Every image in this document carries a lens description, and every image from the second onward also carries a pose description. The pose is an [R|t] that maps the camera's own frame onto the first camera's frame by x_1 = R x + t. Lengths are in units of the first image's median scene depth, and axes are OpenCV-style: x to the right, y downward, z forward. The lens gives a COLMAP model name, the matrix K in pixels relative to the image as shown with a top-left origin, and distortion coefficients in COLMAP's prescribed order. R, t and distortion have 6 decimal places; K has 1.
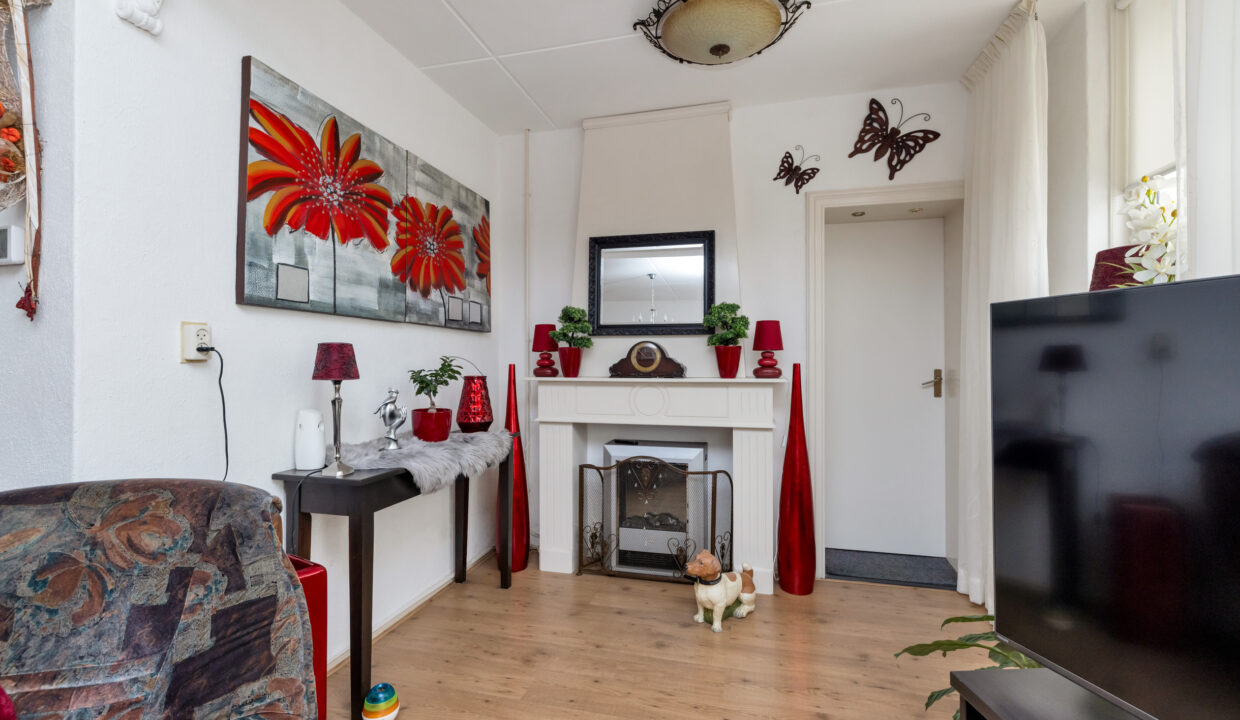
lens RADIAL K [[528.8, 0, 630.5], [0, 528.8, 355.6], [0, 0, 1]] dist [0.003233, -0.000902]
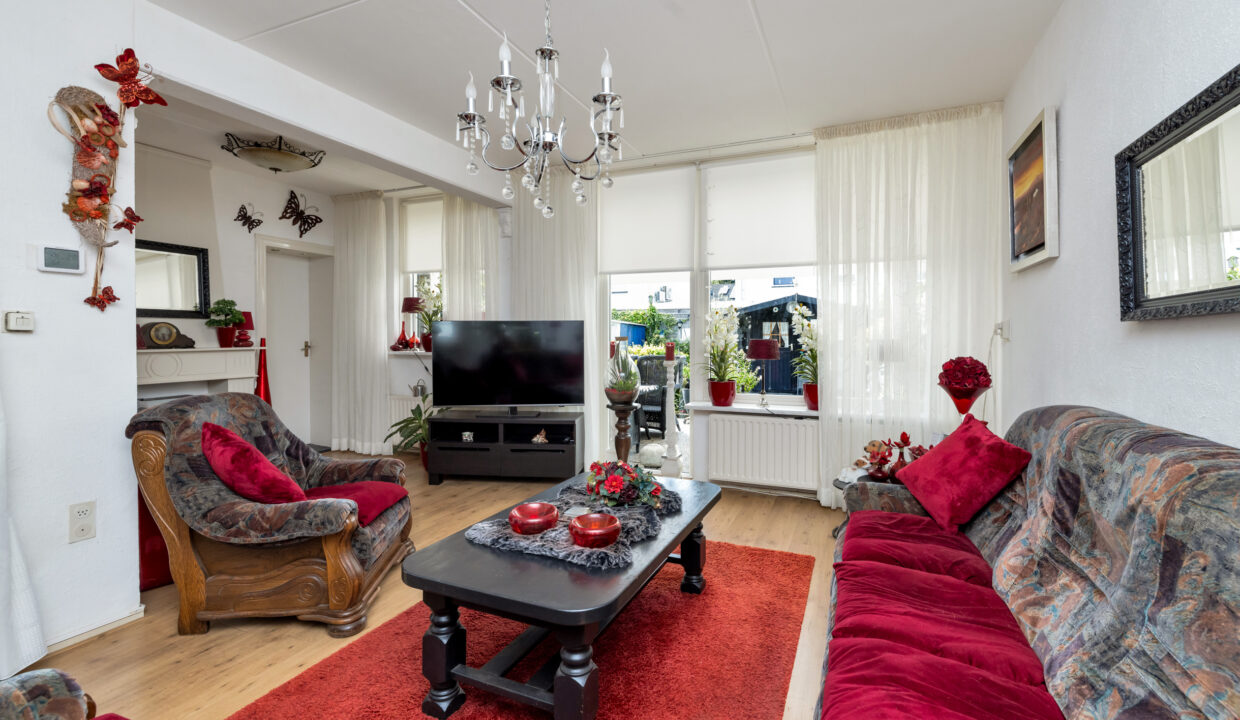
lens RADIAL K [[528.8, 0, 627.0], [0, 528.8, 335.8], [0, 0, 1]] dist [0.003233, -0.000902]
pose [[0.143190, 0.002290, 0.989693, -1.775326], [-0.006308, 0.999979, -0.001401, 0.003055], [-0.989675, -0.006042, 0.143201, -0.587568]]
